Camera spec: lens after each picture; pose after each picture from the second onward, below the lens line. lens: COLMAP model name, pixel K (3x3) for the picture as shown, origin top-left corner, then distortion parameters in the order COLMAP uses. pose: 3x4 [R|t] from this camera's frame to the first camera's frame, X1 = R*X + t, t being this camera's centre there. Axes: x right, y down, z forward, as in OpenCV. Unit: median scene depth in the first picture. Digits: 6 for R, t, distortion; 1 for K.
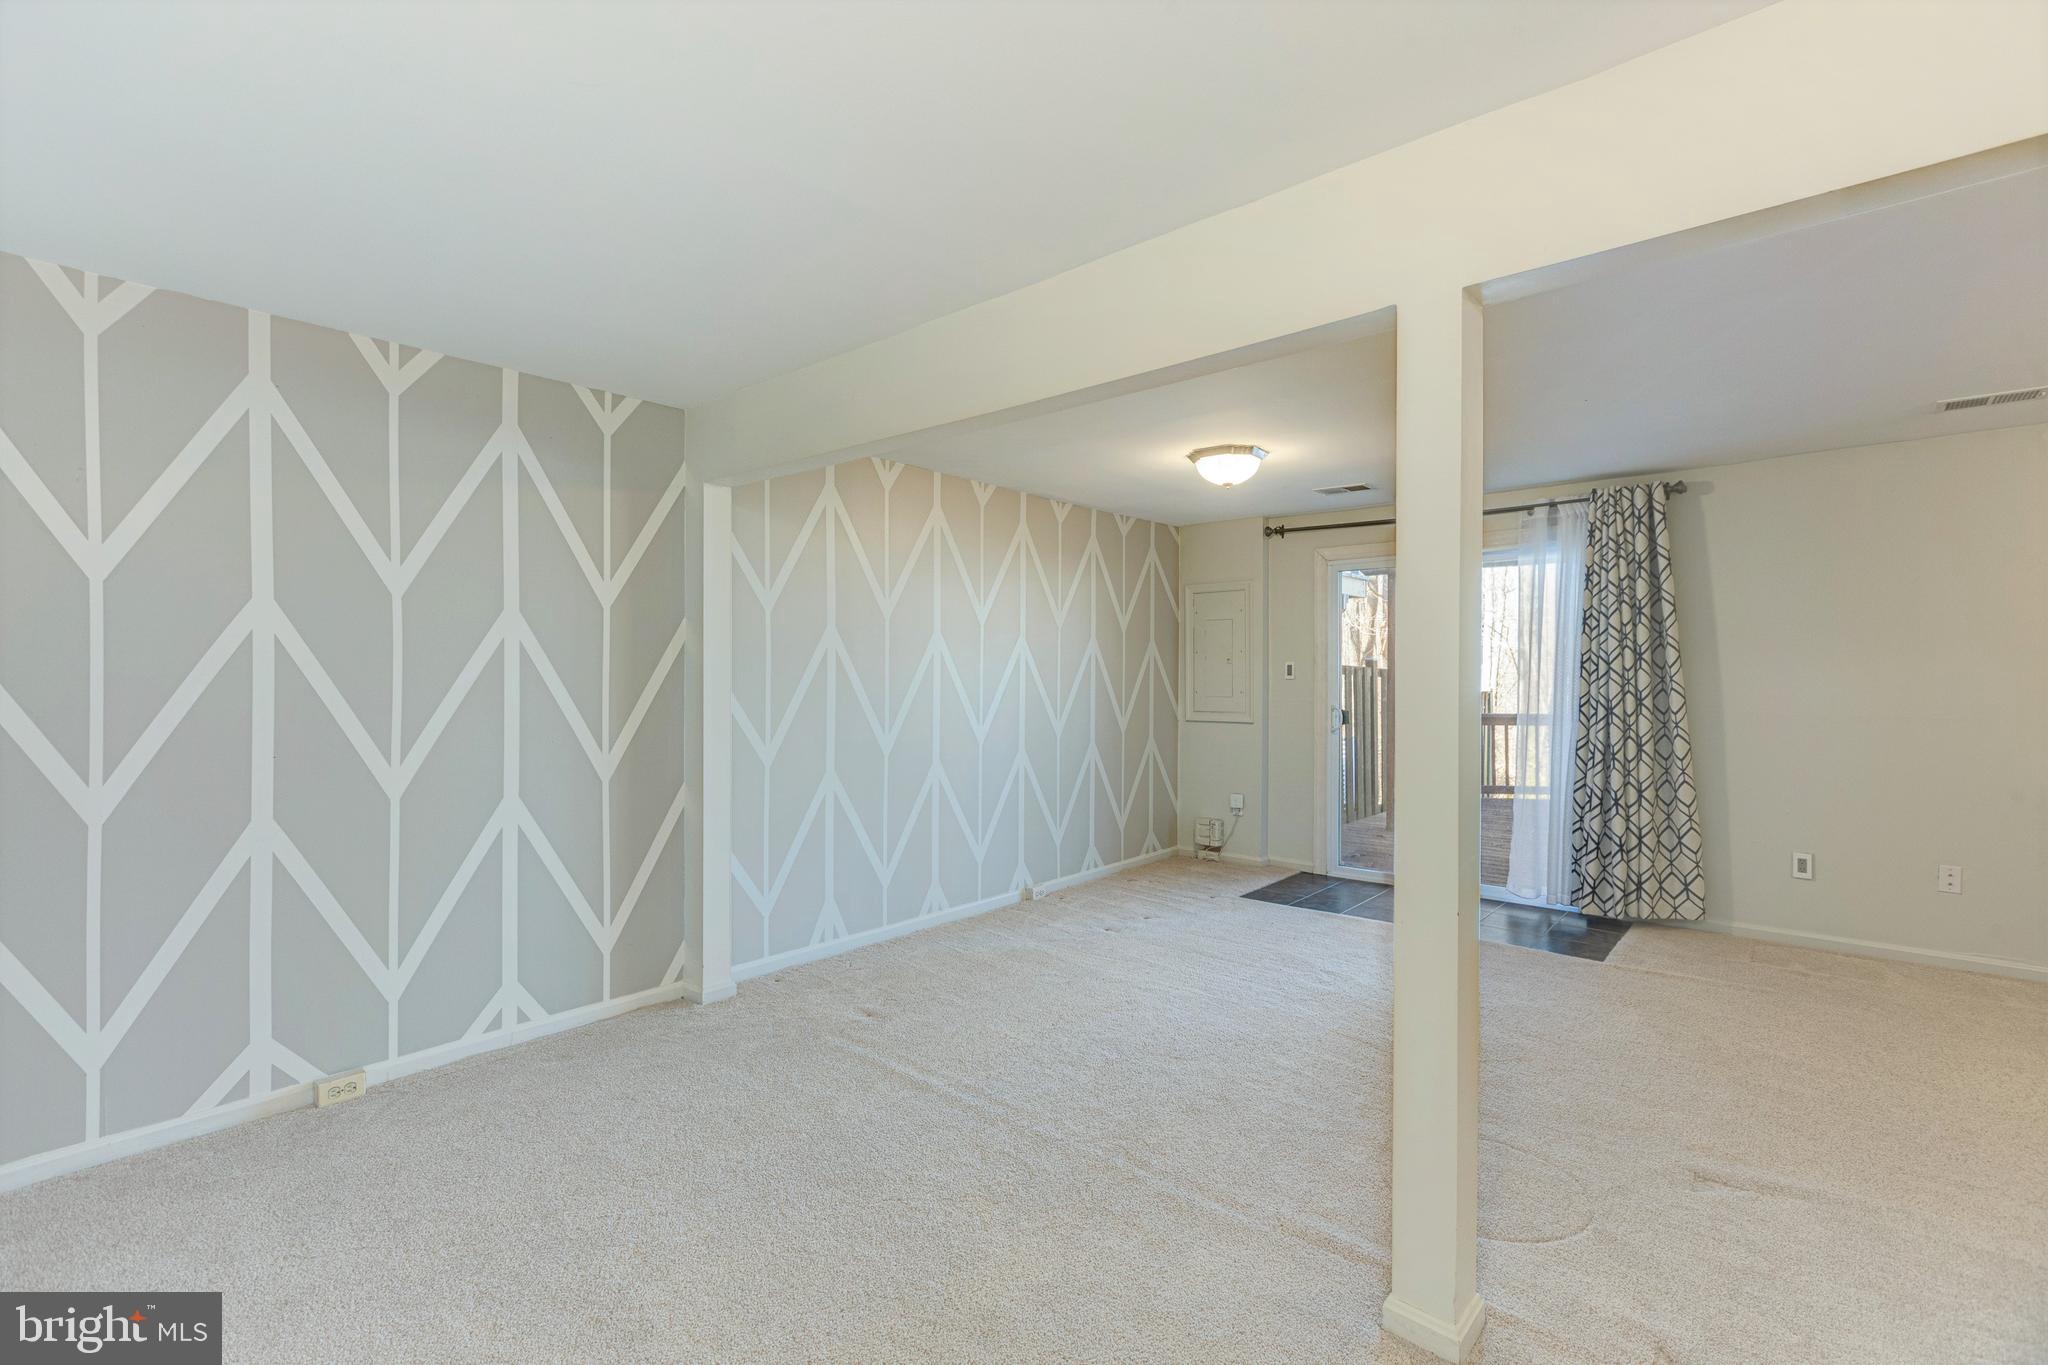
lens RADIAL K [[906.1, 0, 1029.7], [0, 906.1, 681.4], [0, 0, 1]] dist [-0.001213, -0.000297]
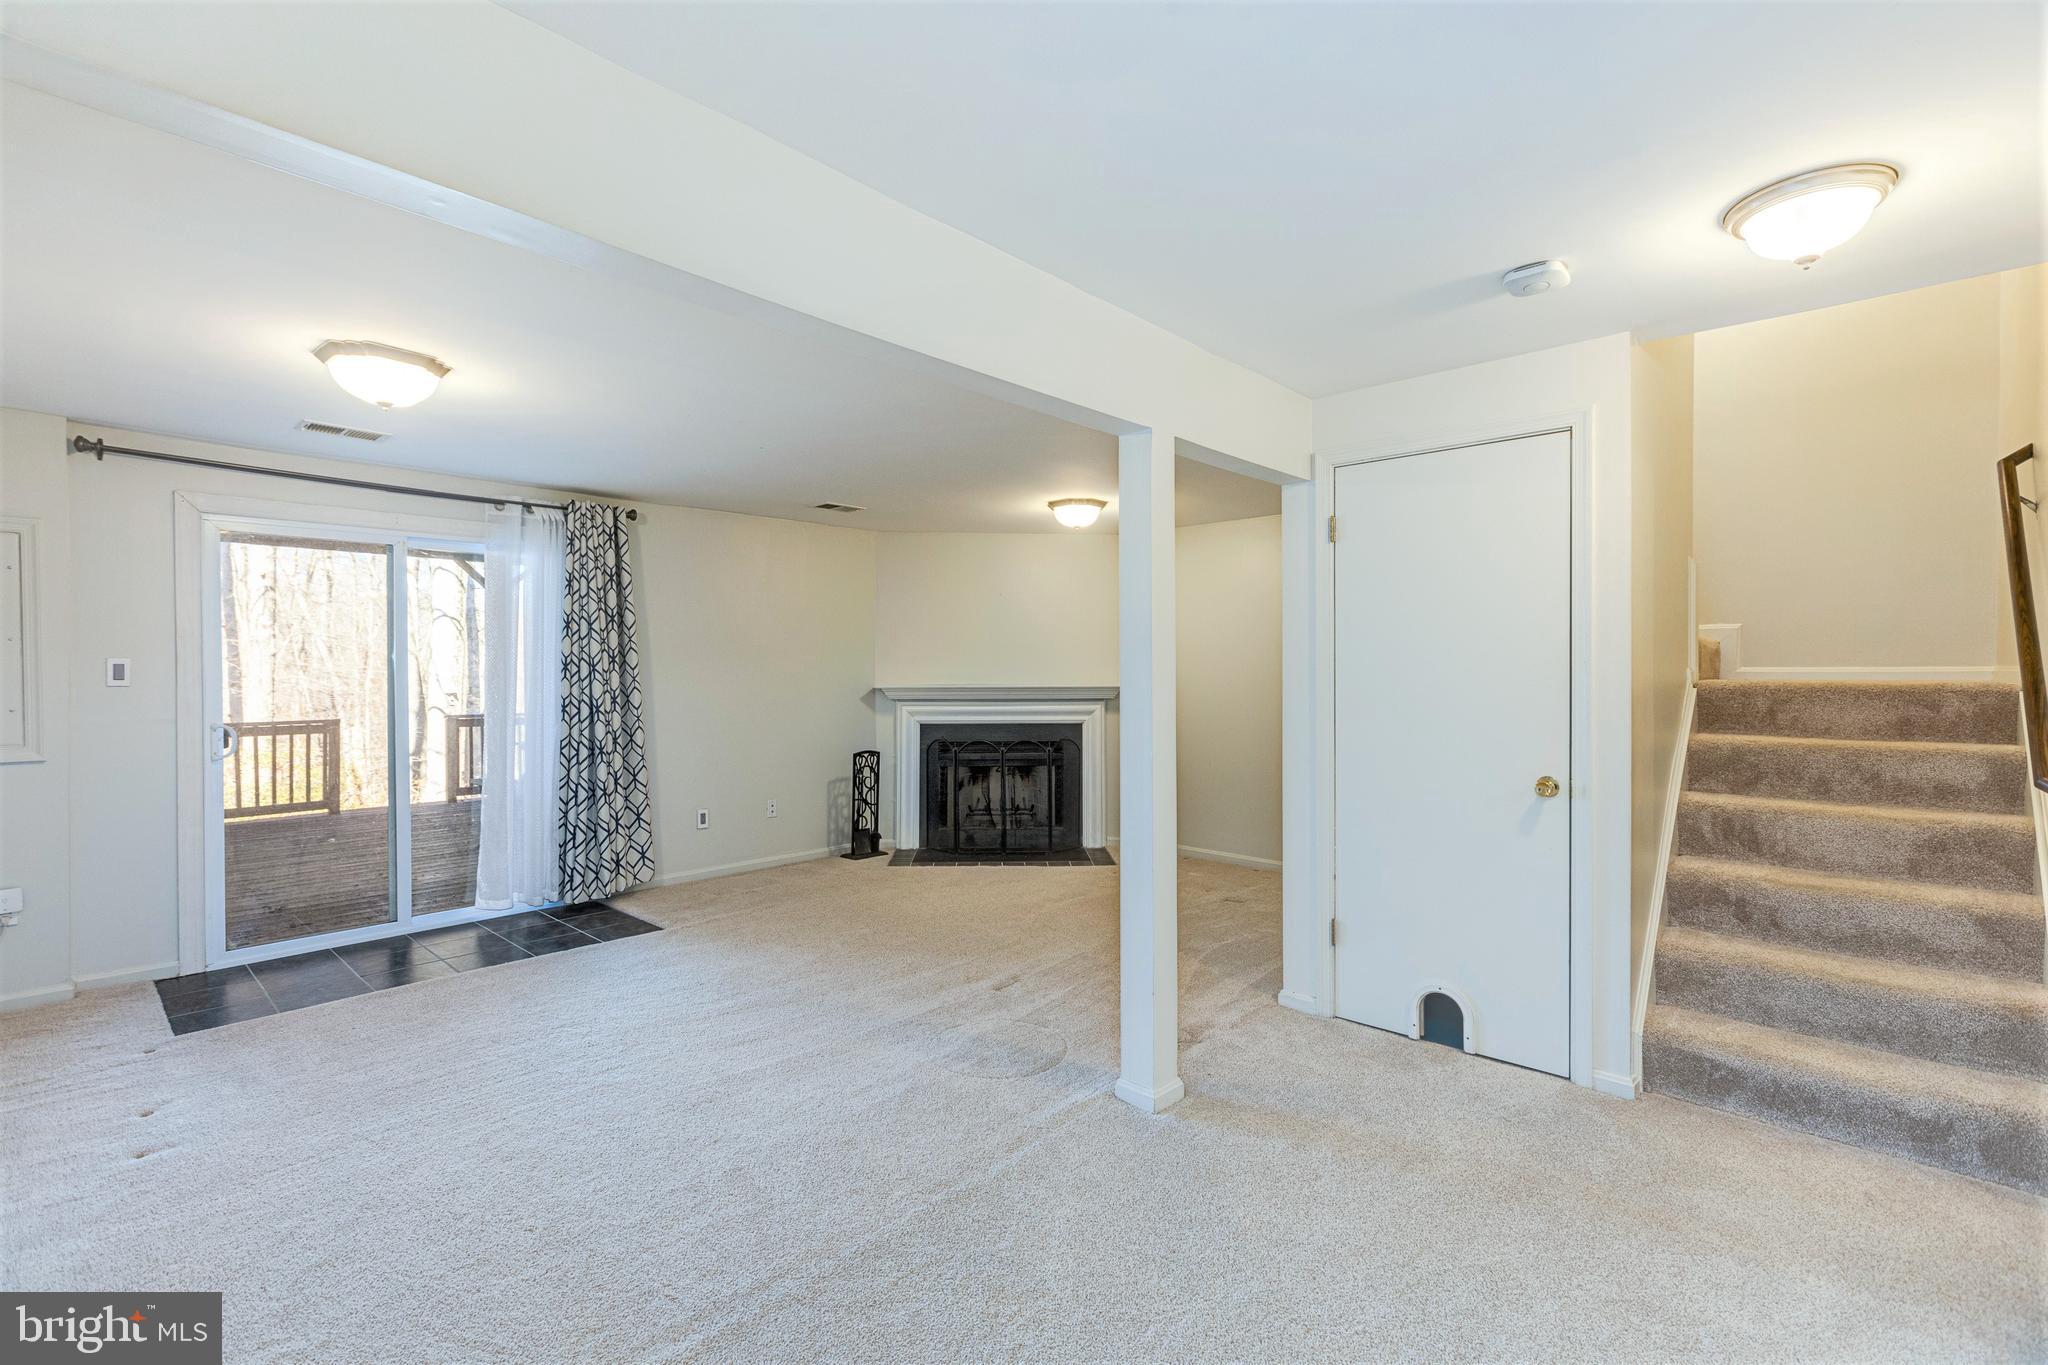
lens RADIAL K [[906.1, 0, 1029.7], [0, 906.1, 681.4], [0, 0, 1]] dist [-0.001213, -0.000297]
pose [[0.028348, -0.012343, 0.999522, -0.419907], [0.011579, 0.999861, 0.012018, -0.007716], [-0.999531, 0.011233, 0.028487, 0.440921]]
